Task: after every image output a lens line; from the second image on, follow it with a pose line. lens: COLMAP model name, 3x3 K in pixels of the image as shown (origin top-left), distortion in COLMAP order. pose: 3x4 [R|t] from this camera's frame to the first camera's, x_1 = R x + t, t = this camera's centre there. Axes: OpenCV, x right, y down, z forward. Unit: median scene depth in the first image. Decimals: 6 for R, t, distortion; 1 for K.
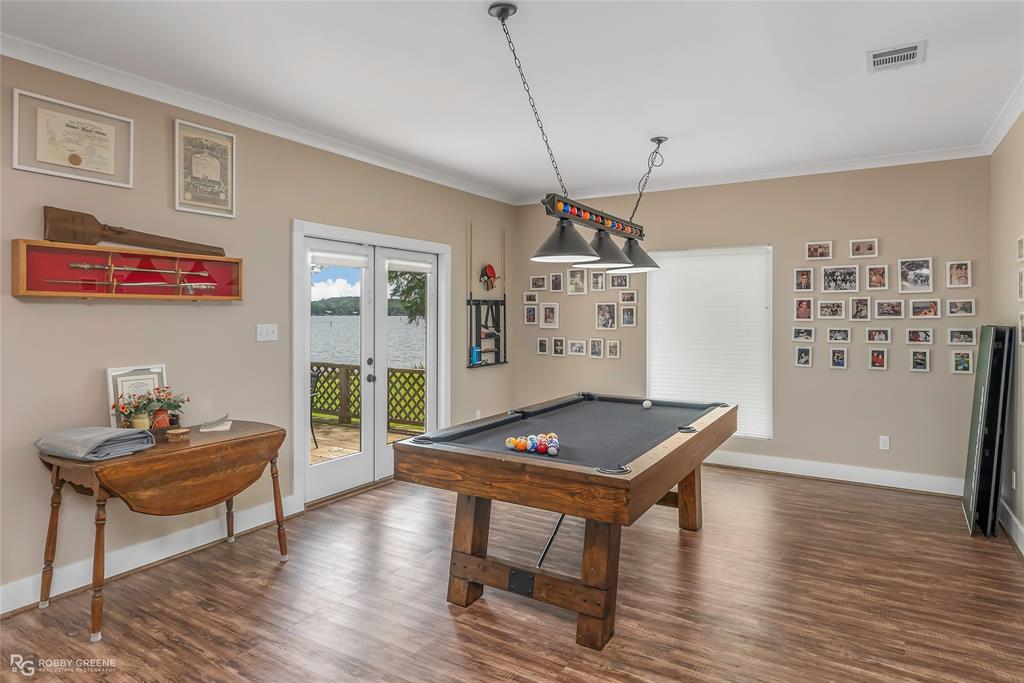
lens RADIAL K [[586.0, 0, 513.6], [0, 586.0, 313.1], [0, 0, 1]] dist [-0.004793, -0.000203]
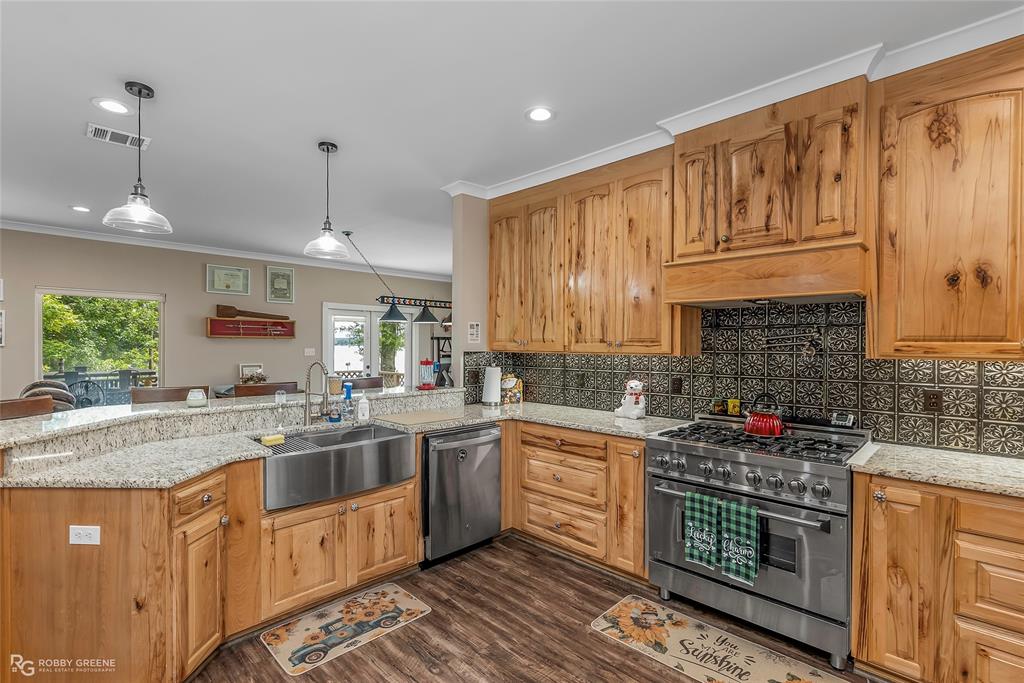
lens RADIAL K [[469.0, 0, 512.0], [0, 469.0, 341.5], [0, 0, 1]] dist [-0.000816, -0.000076]
pose [[0.971974, -0.002876, -0.235073, 0.689586], [0.001144, 0.999971, -0.007502, 0.005931], [0.235087, 0.007023, 0.971949, -0.531119]]
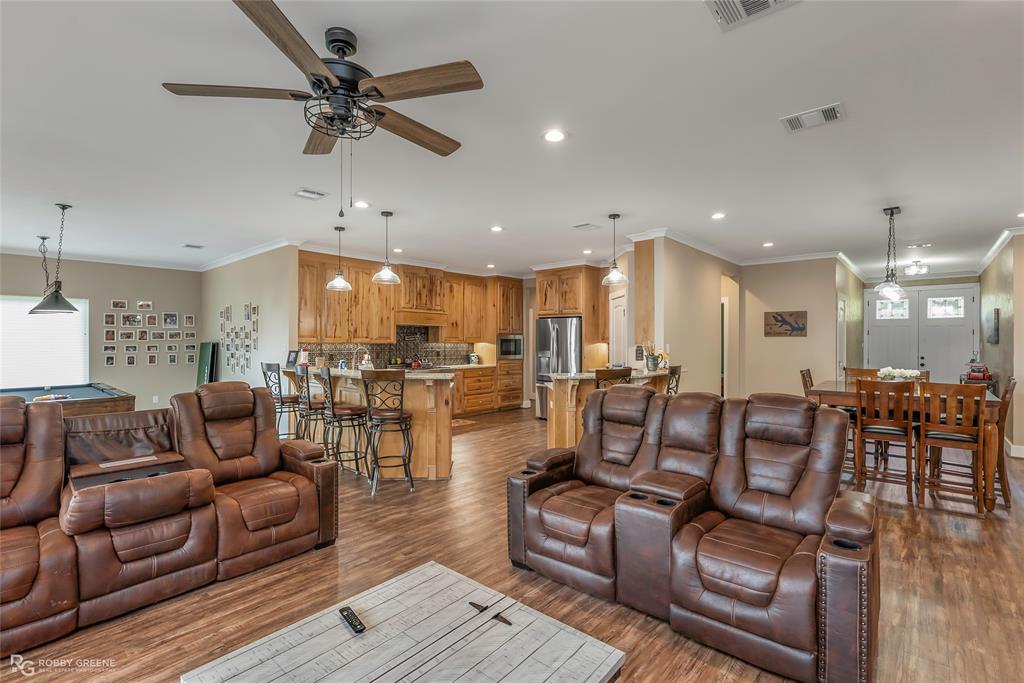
lens RADIAL K [[469.0, 0, 512.0], [0, 469.0, 341.5], [0, 0, 1]] dist [-0.000816, -0.000076]
pose [[0.181248, -0.006124, 0.983418, -0.832425], [0.000420, 0.999981, 0.006149, 0.004813], [-0.983437, -0.000702, 0.181247, -0.594237]]
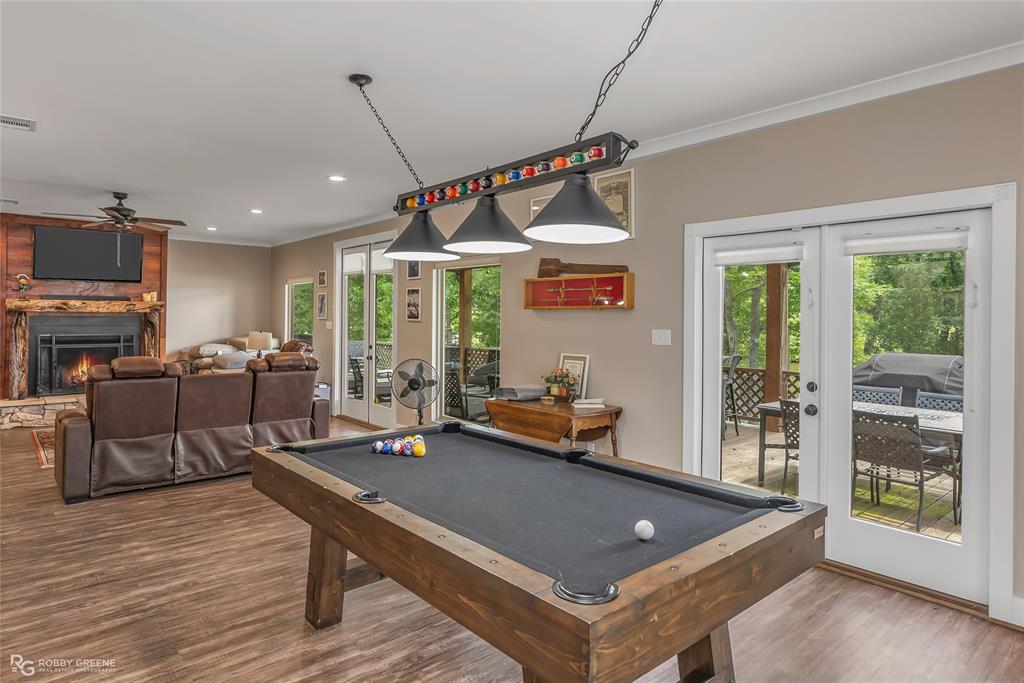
lens RADIAL K [[586.0, 0, 513.6], [0, 586.0, 313.1], [0, 0, 1]] dist [-0.004793, -0.000203]
pose [[-0.299512, -0.011837, -0.954019, 0.598968], [-0.007208, 0.999923, -0.010144, 0.001929], [0.954065, 0.003838, -0.299574, 0.931191]]
